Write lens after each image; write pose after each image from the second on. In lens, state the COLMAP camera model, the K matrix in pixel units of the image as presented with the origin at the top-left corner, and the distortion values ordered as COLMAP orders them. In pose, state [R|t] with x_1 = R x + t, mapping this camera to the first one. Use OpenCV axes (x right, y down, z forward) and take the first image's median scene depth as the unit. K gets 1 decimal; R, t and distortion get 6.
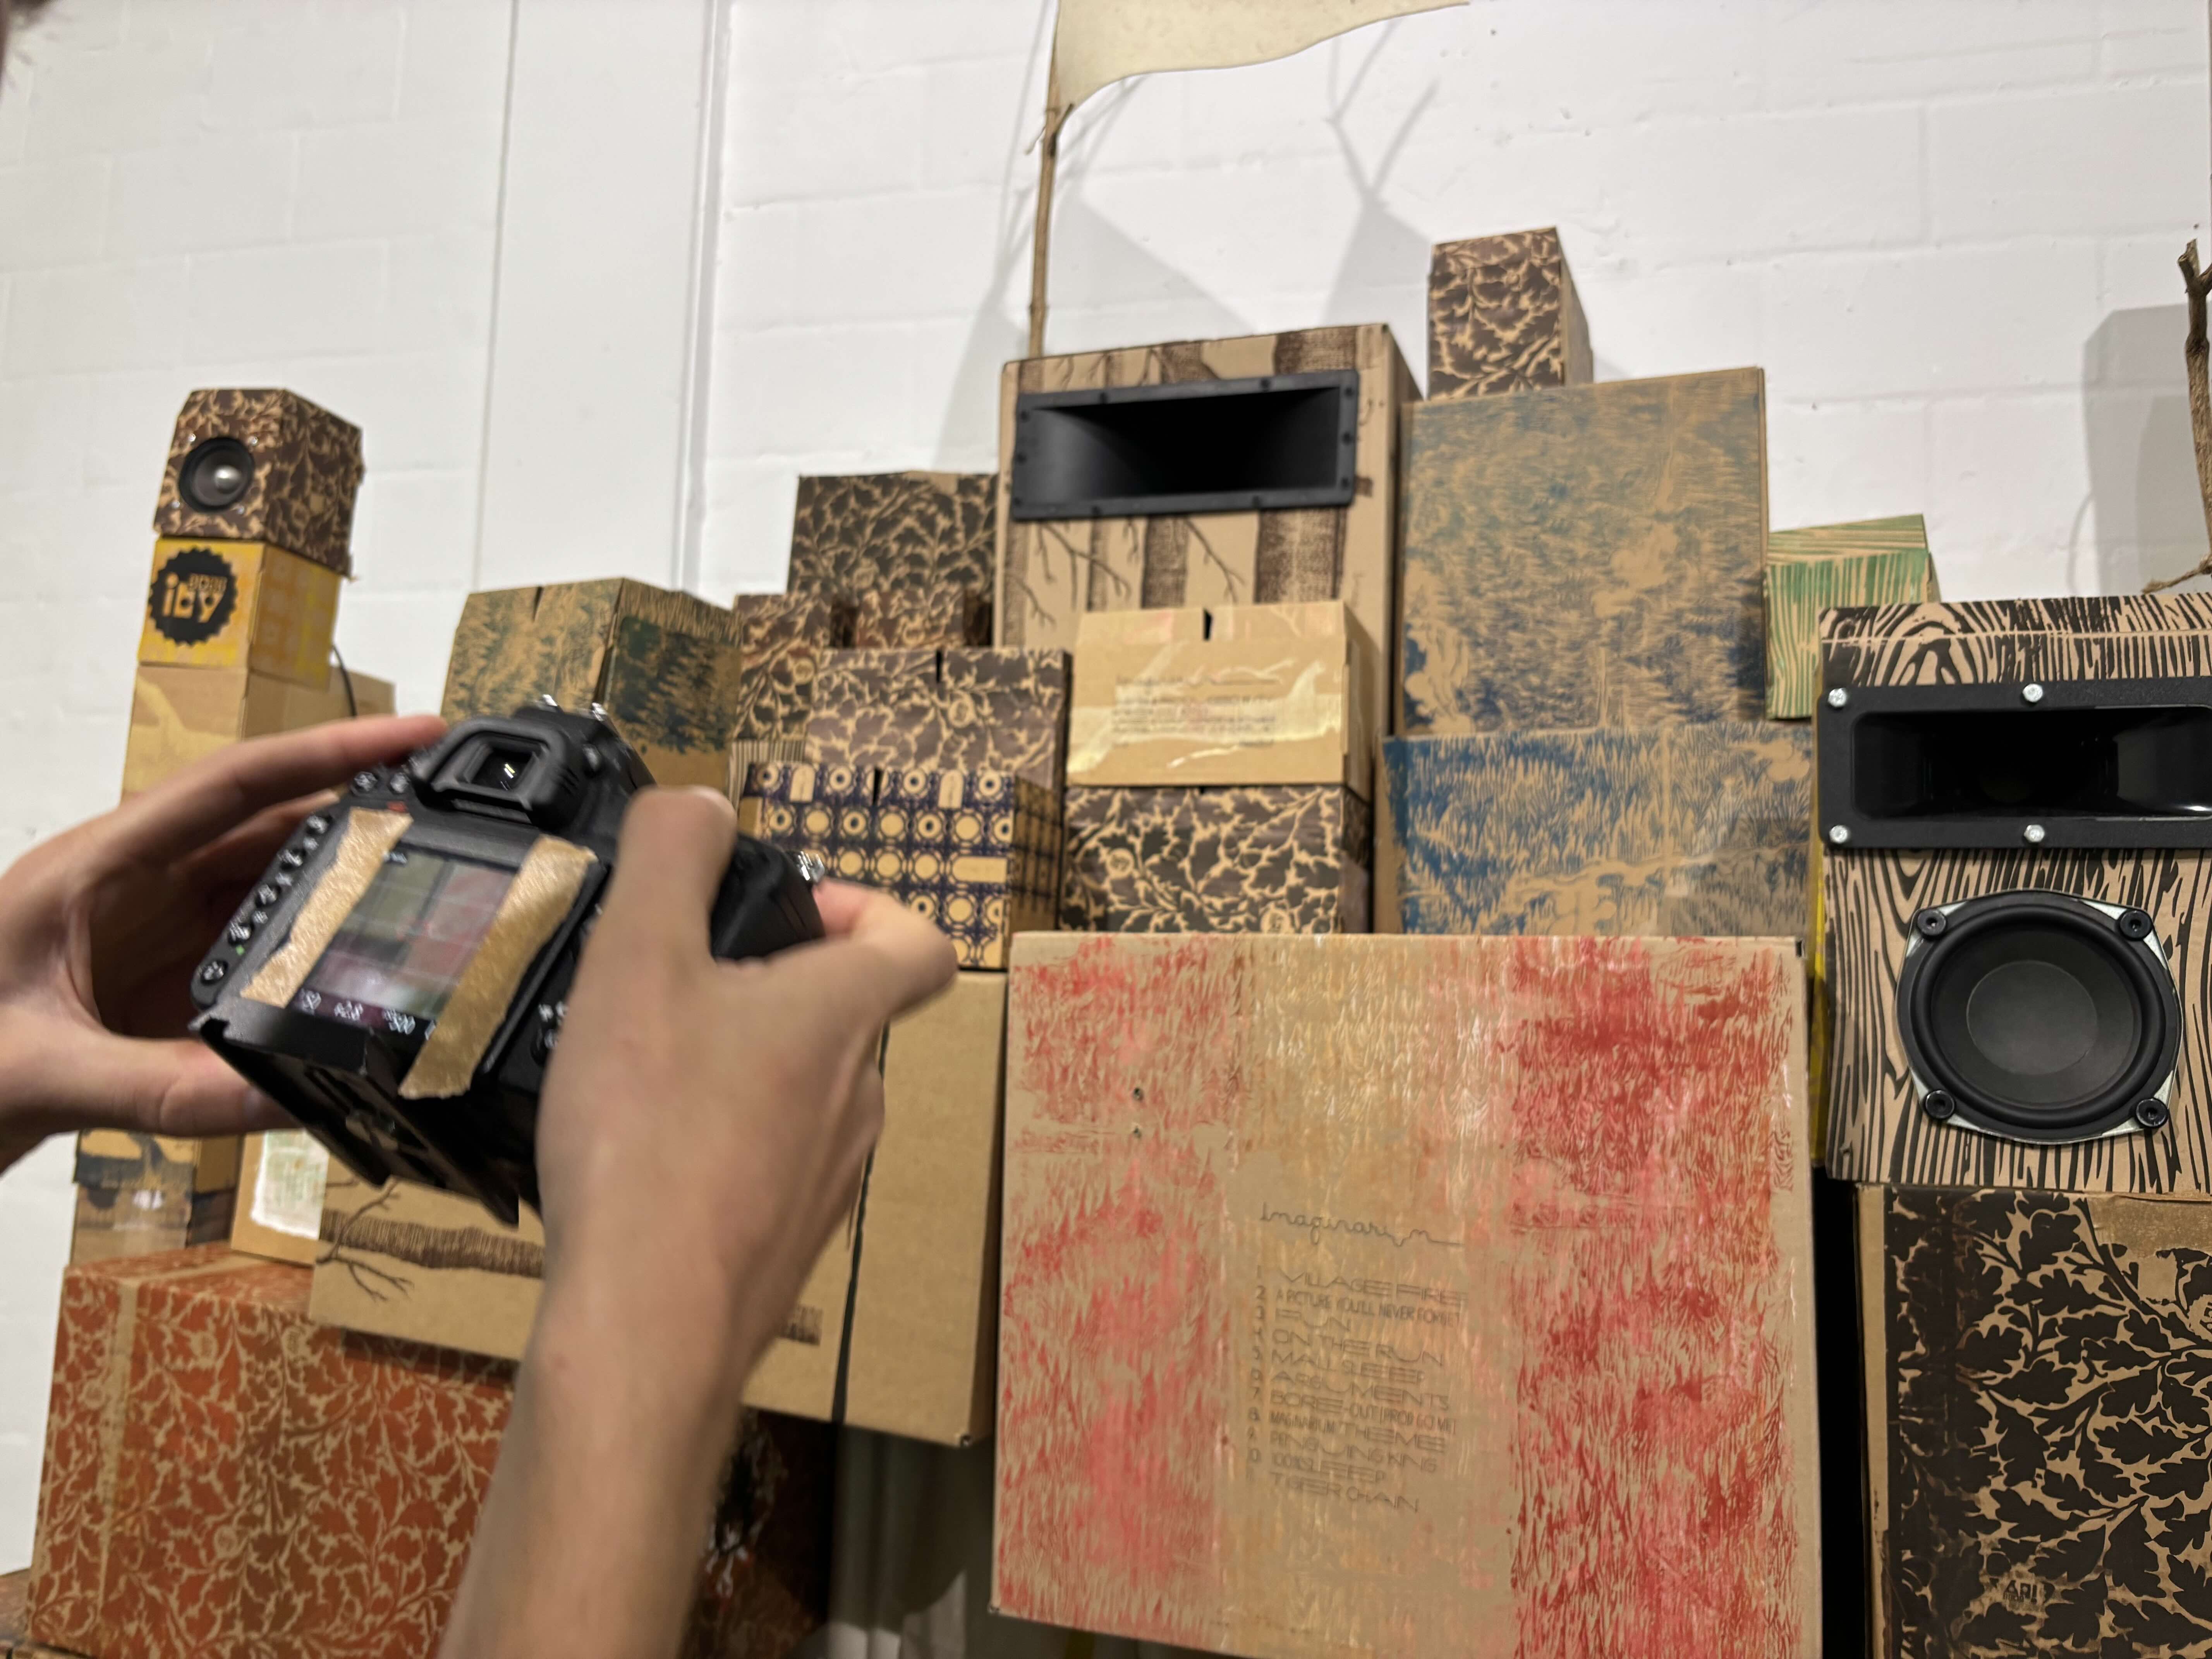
lens RADIAL K [[1728.5, 0, 1115.2], [0, 1728.5, 828.6], [0, 0, 1]] dist [0.004330, -0.004357]
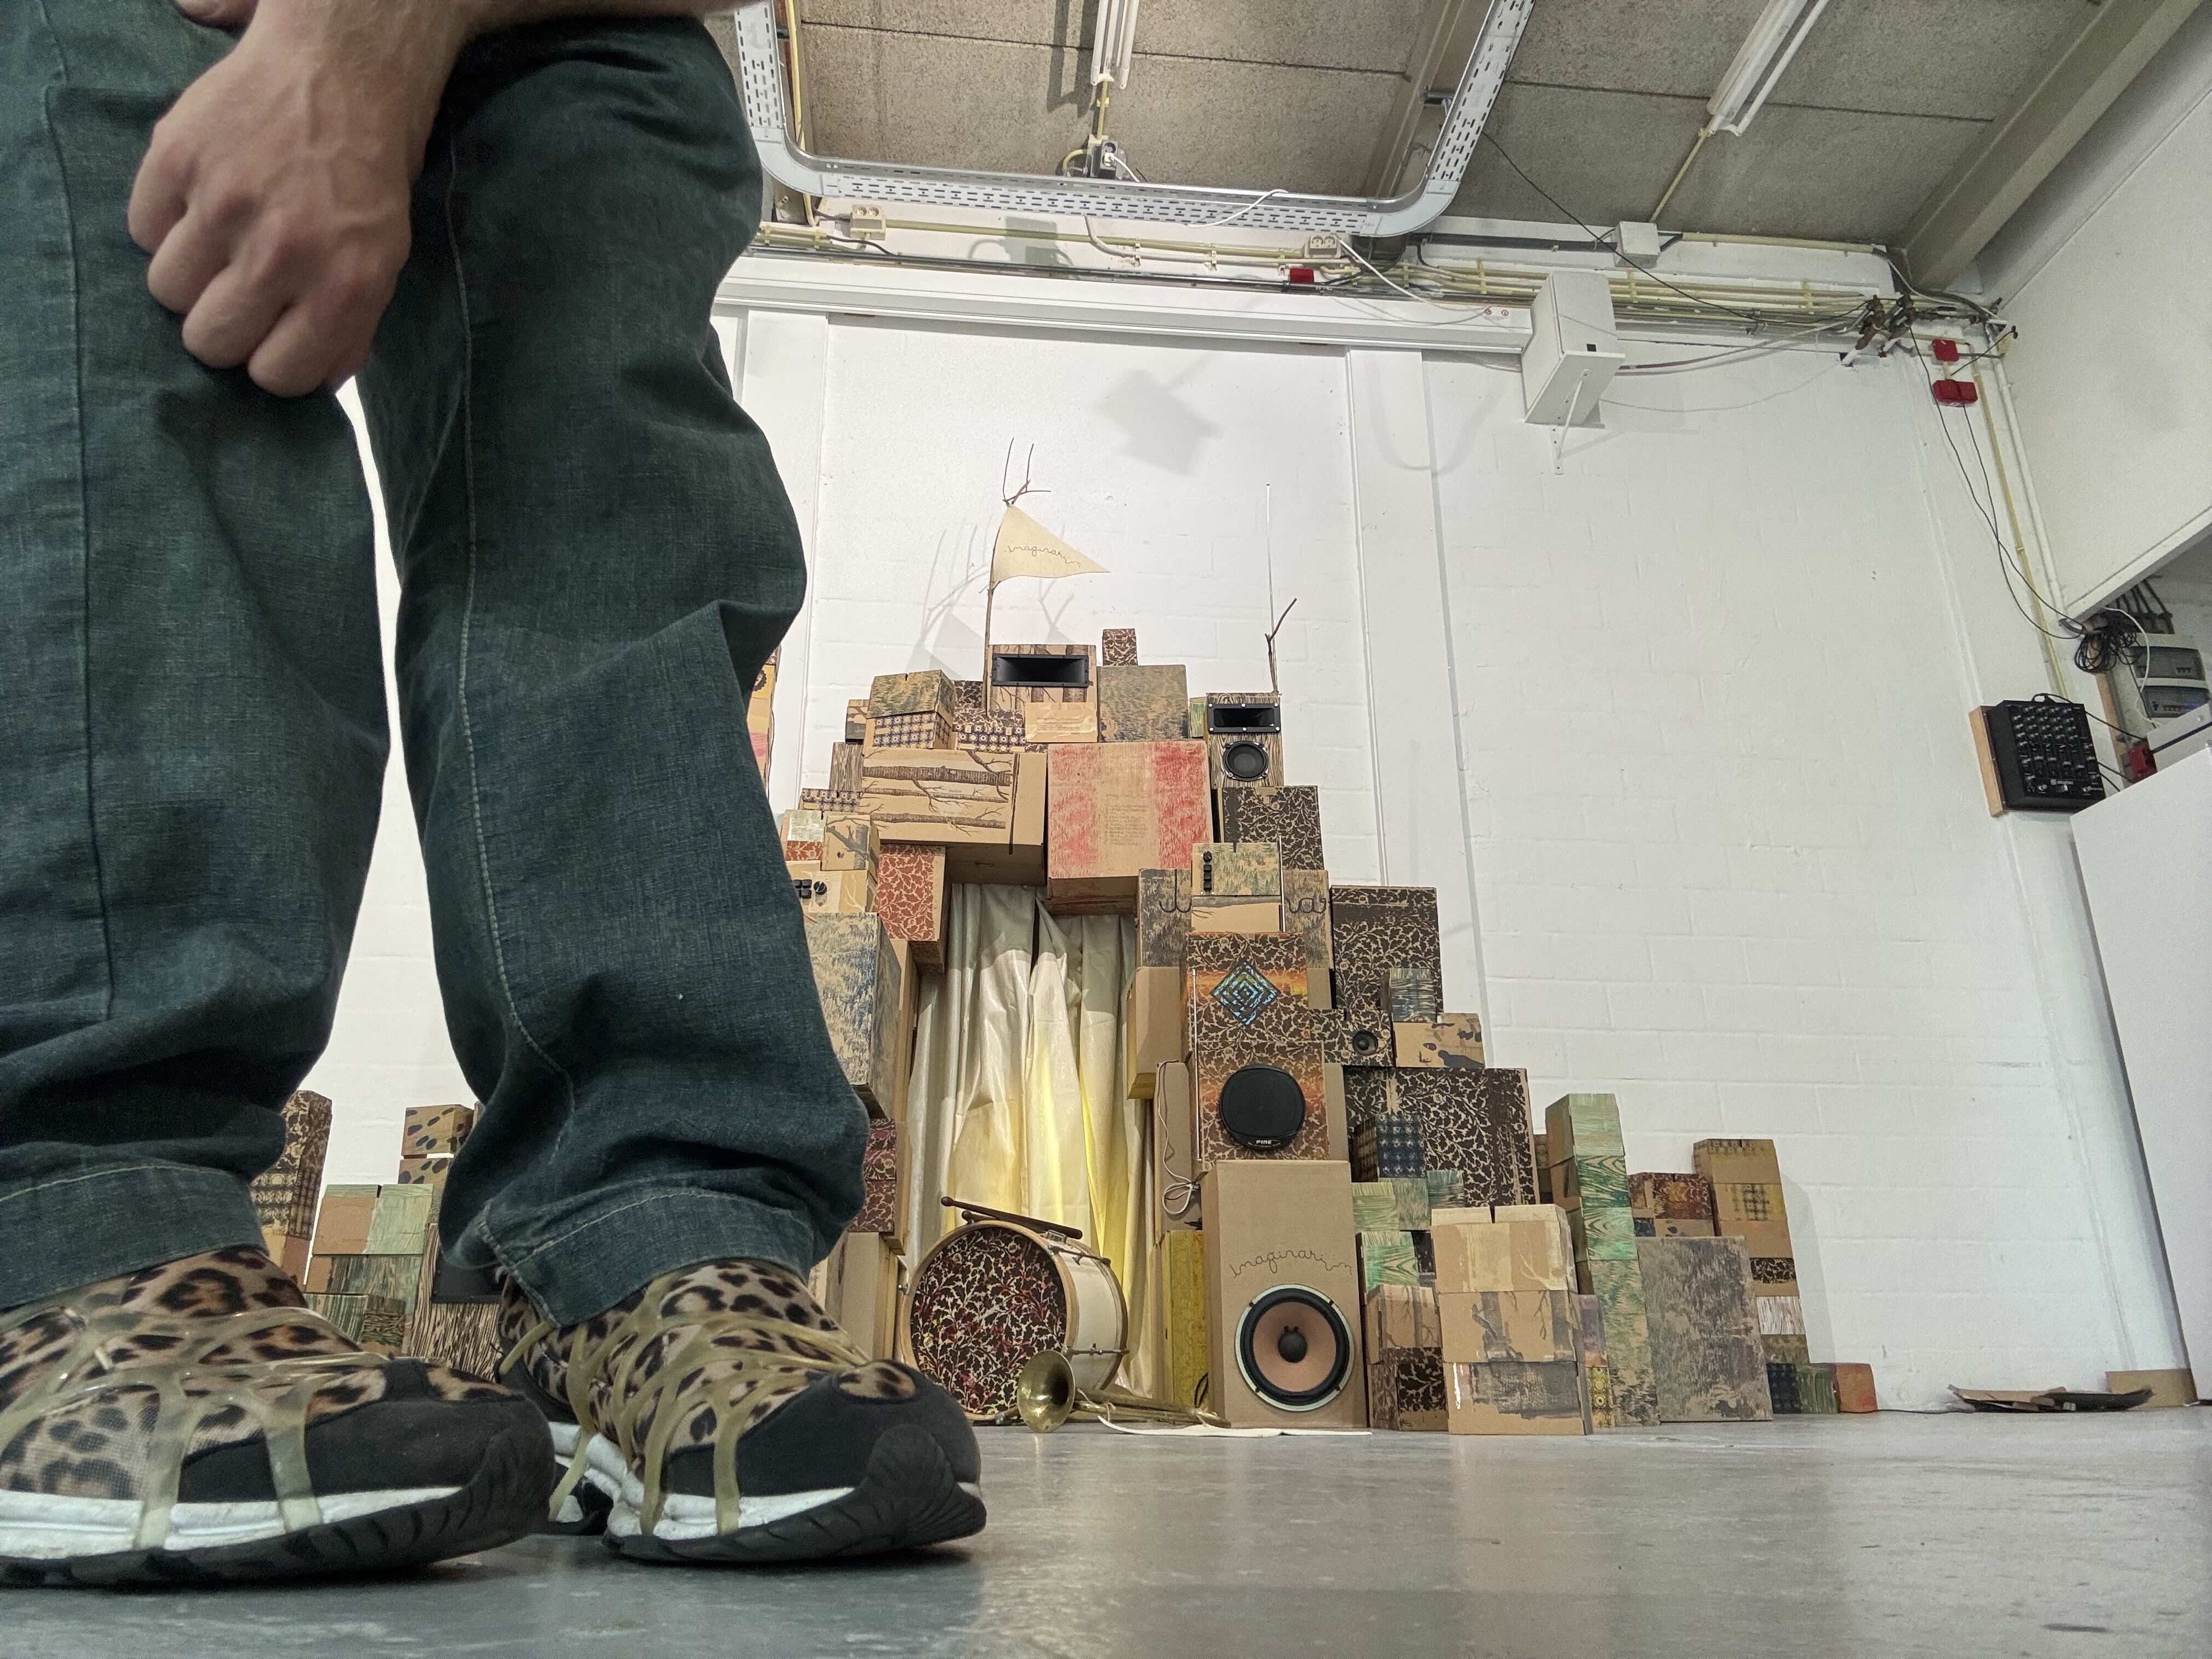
lens RADIAL K [[1490.1, 0, 1100.7], [0, 1490.1, 831.1], [0, 0, 1]] dist [0.001364, 0.000013]
pose [[0.931974, 0.085815, 0.352223, -1.249164], [0.009146, 0.965705, -0.259481, 1.258331], [-0.362411, 0.245051, 0.899227, -2.453493]]
